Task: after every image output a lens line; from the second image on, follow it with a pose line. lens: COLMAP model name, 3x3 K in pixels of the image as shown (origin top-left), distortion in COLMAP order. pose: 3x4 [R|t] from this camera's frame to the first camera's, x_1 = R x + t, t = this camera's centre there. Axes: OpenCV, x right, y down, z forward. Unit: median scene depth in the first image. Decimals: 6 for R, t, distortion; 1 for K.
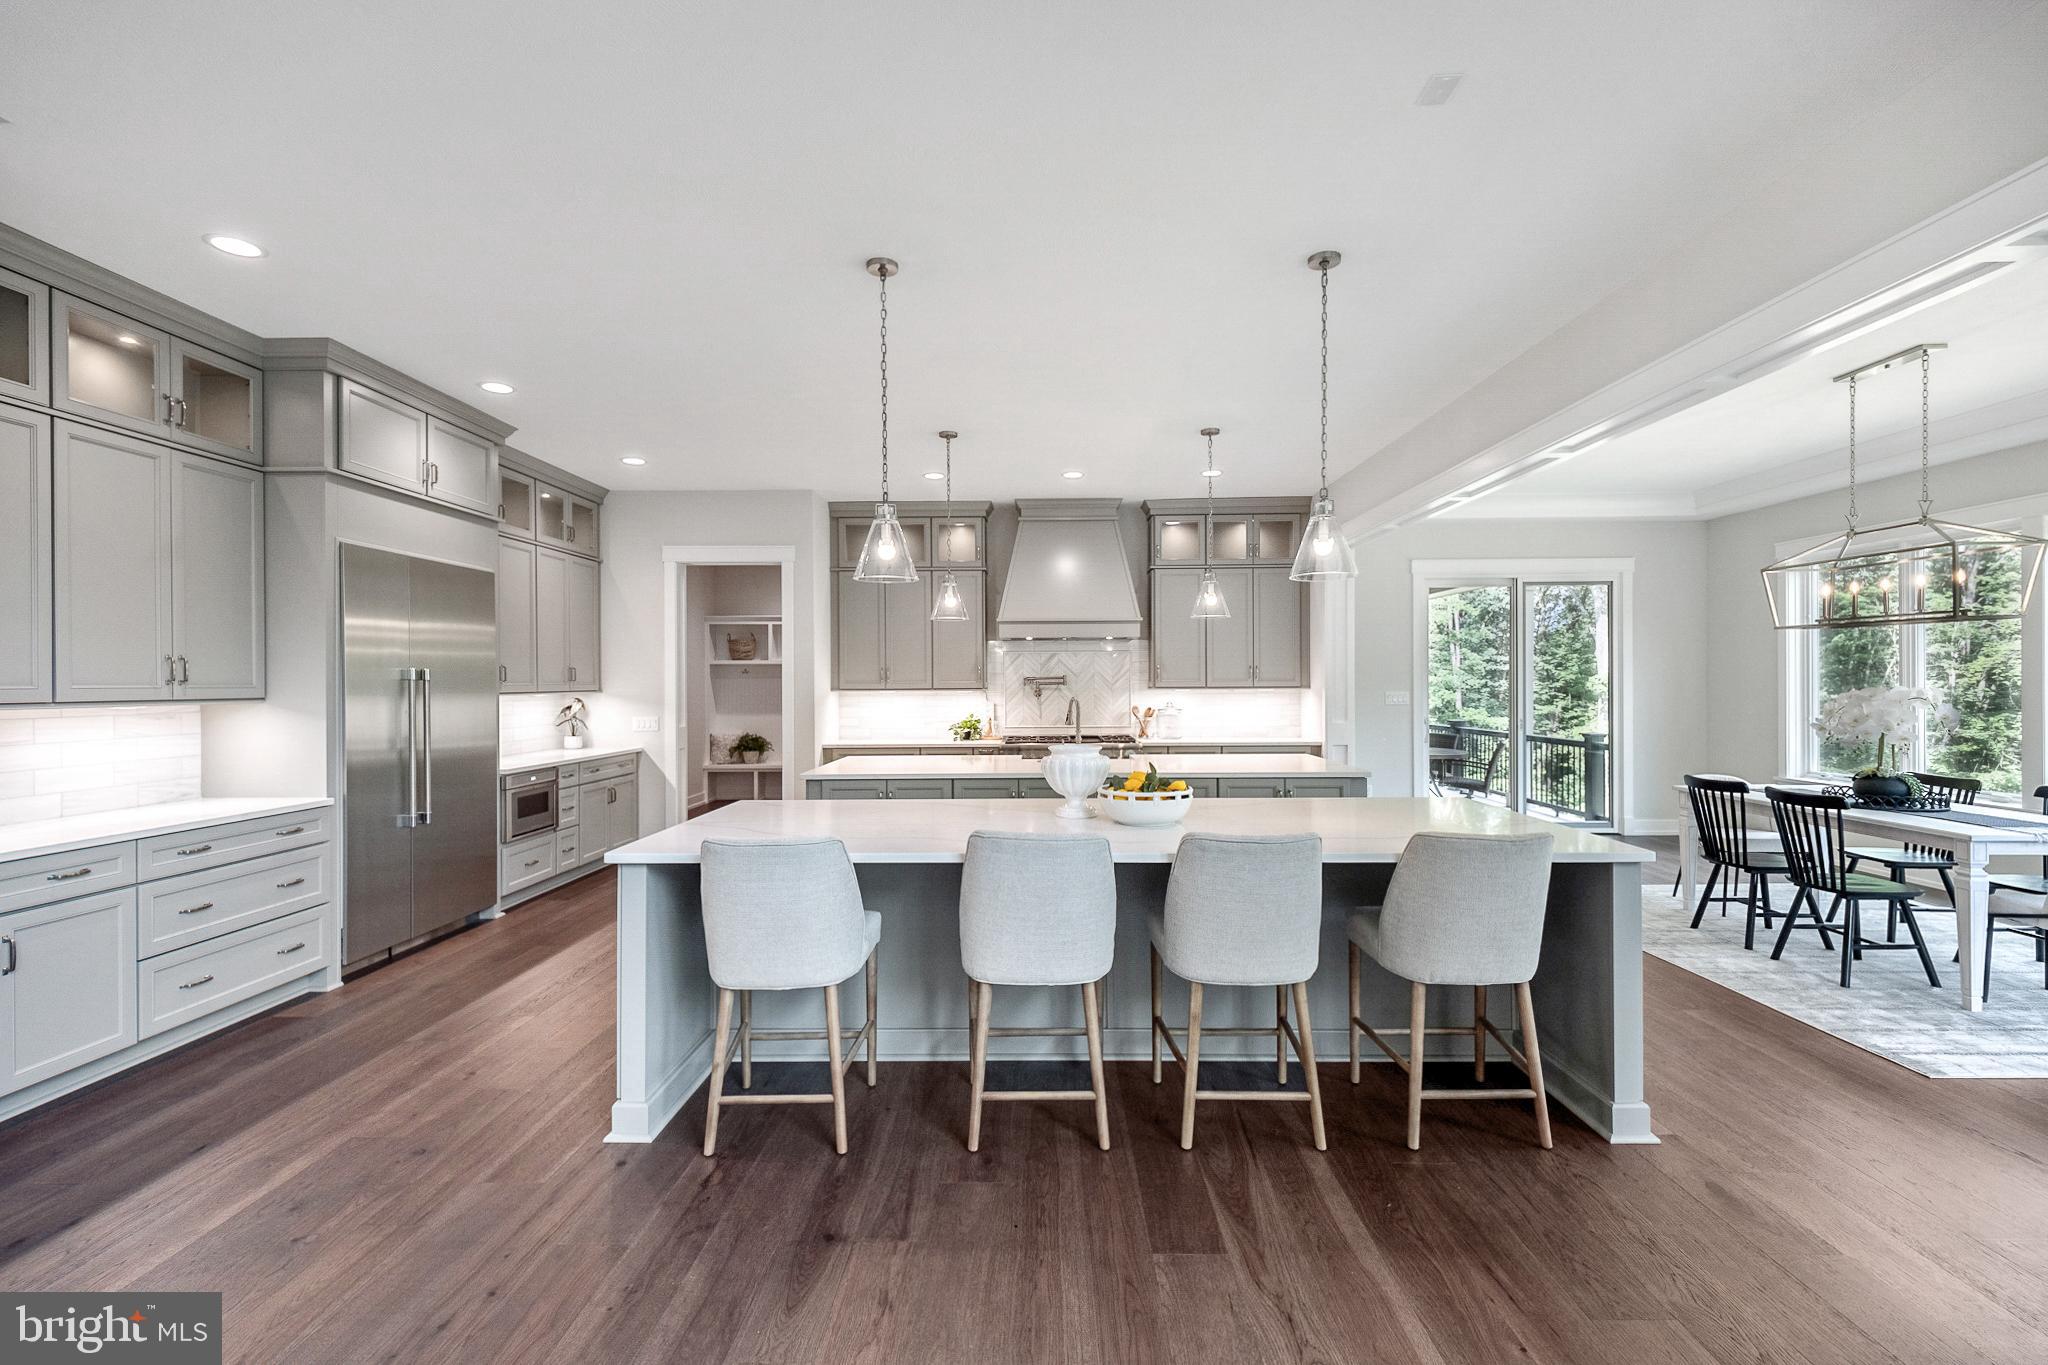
lens RADIAL K [[909.1, 0, 1021.8], [0, 909.1, 687.8], [0, 0, 1]] dist [0.015853, 0.000155]
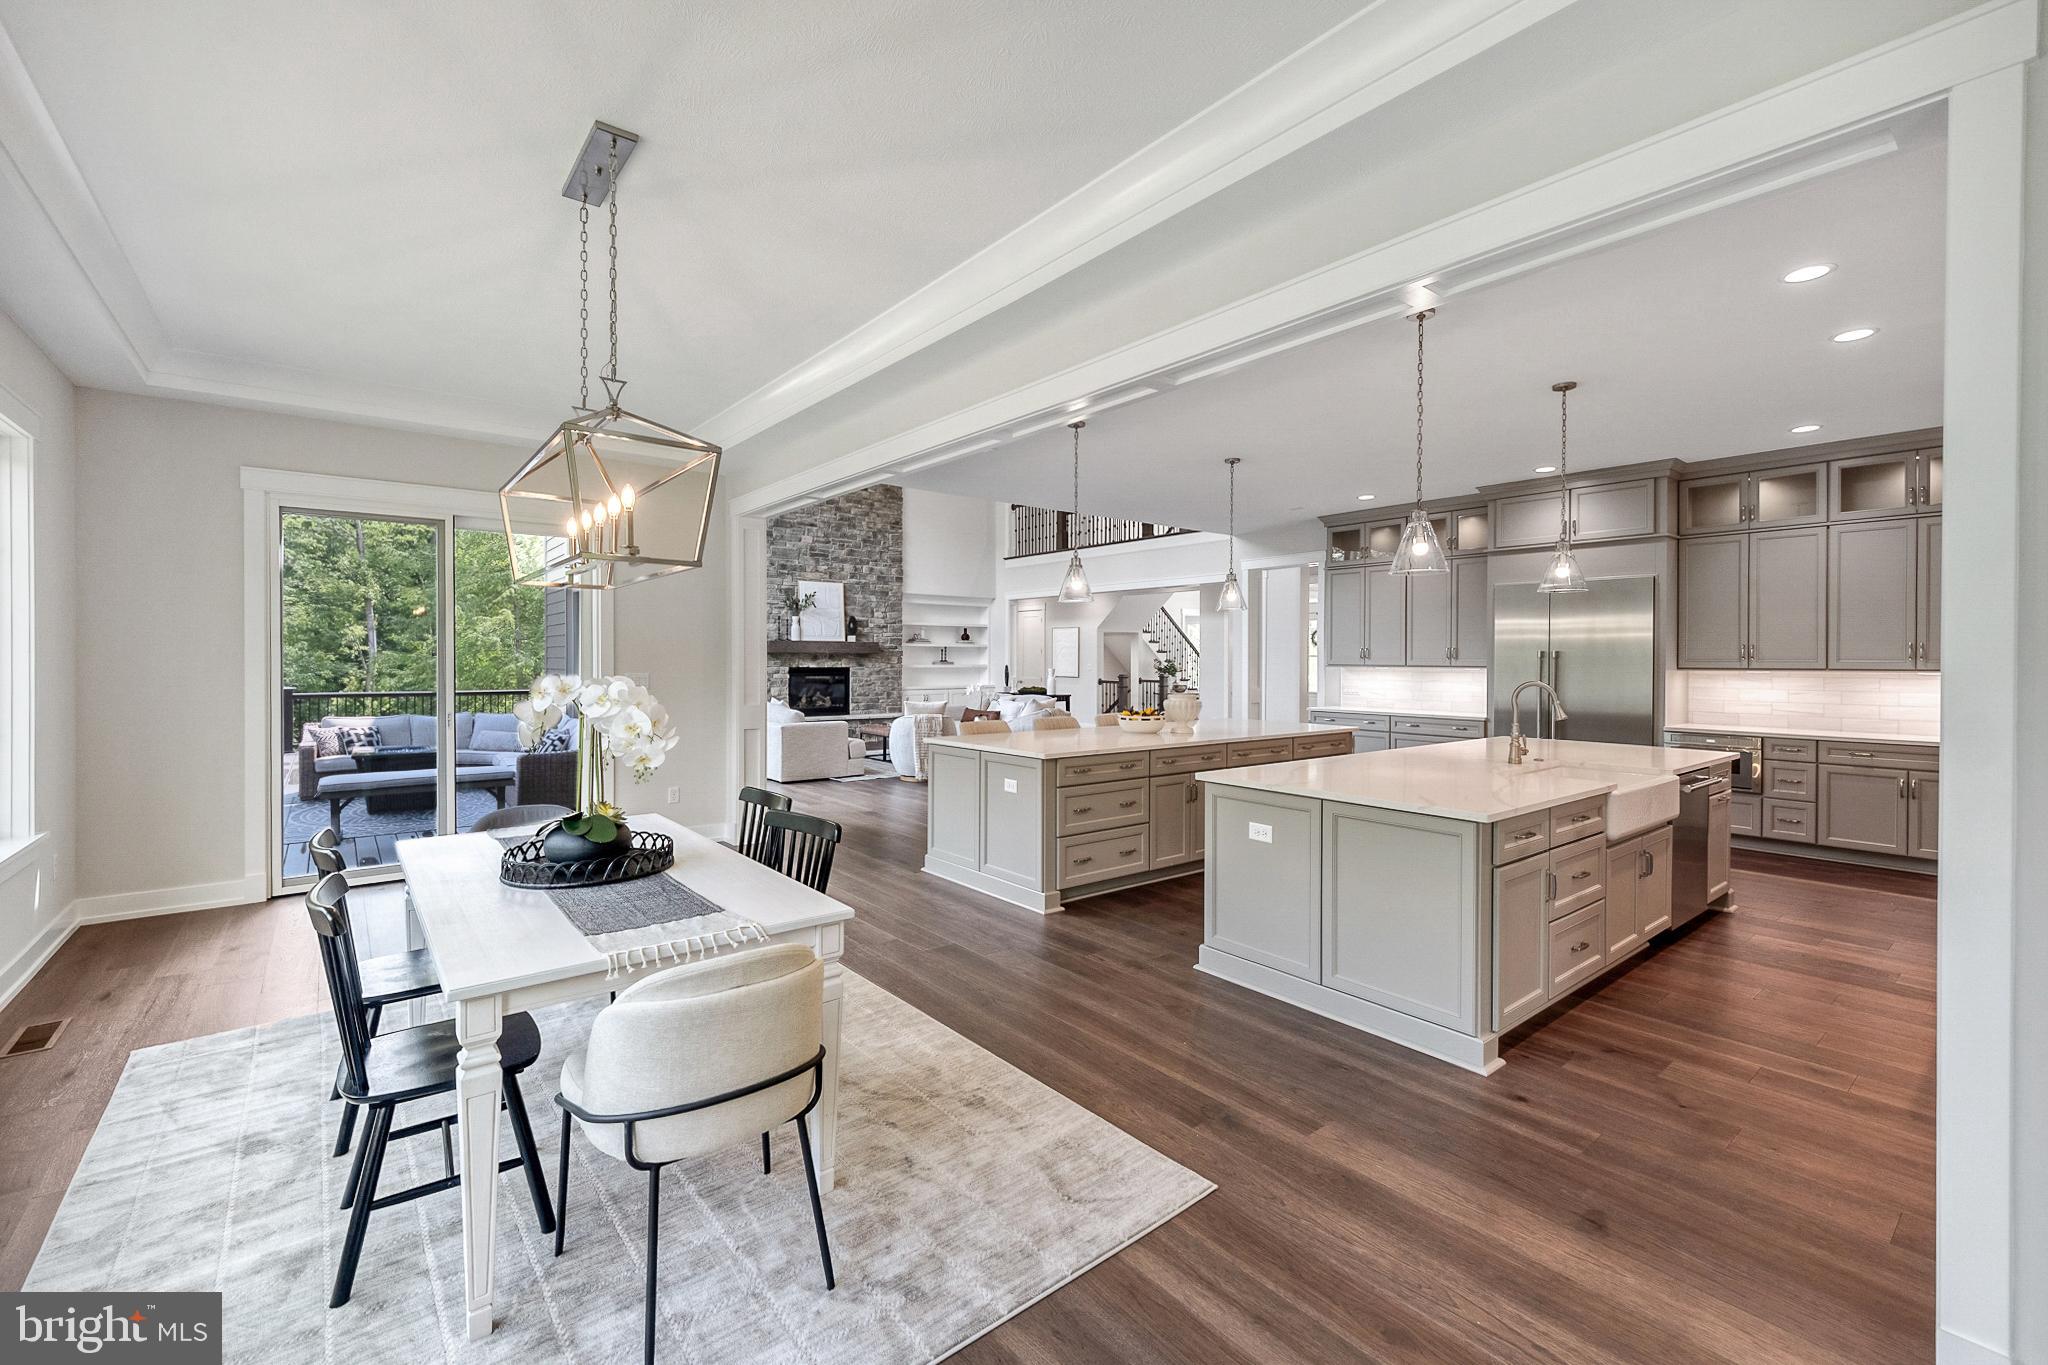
lens RADIAL K [[867.8, 0, 1026.4], [0, 867.8, 662.5], [0, 0, 1]] dist [0.001129, 0.000008]
pose [[-0.773307, 0.005851, -0.634004, 1.208544], [-0.005144, 0.999867, 0.015501, -0.022930], [0.634011, 0.015249, -0.773174, 1.838295]]
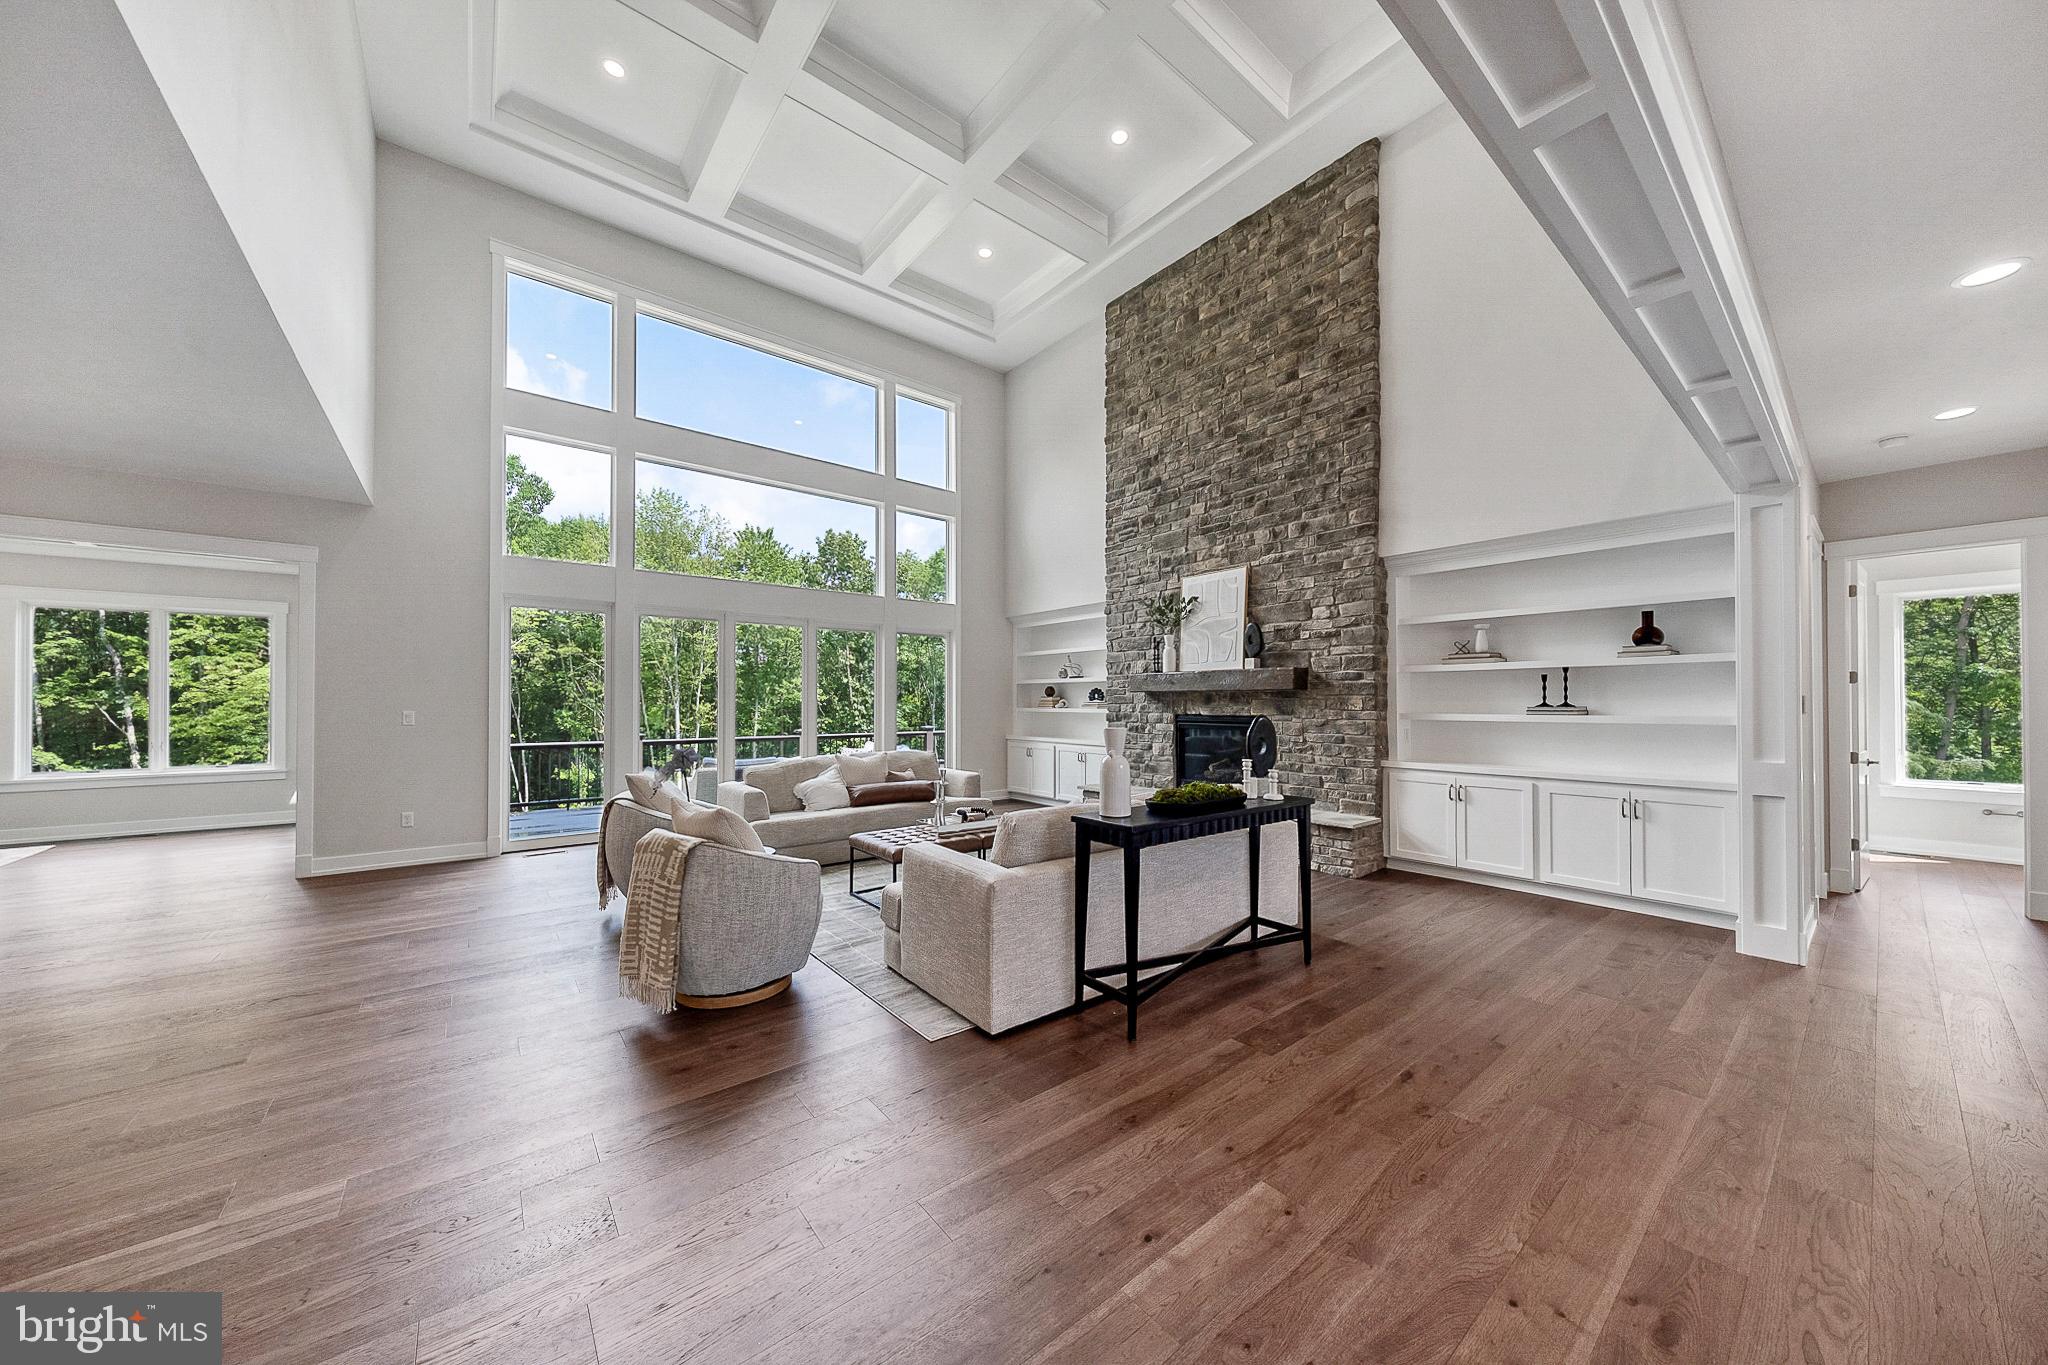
lens RADIAL K [[684.6, 0, 1026.5], [0, 684.6, 697.9], [0, 0, 1]] dist [-0.000388, -0.000125]
pose [[-0.635382, 0.010024, 0.772133, -1.295670], [0.008637, 0.999945, -0.005874, 0.018625], [-0.772150, 0.002937, -0.635434, 0.049697]]
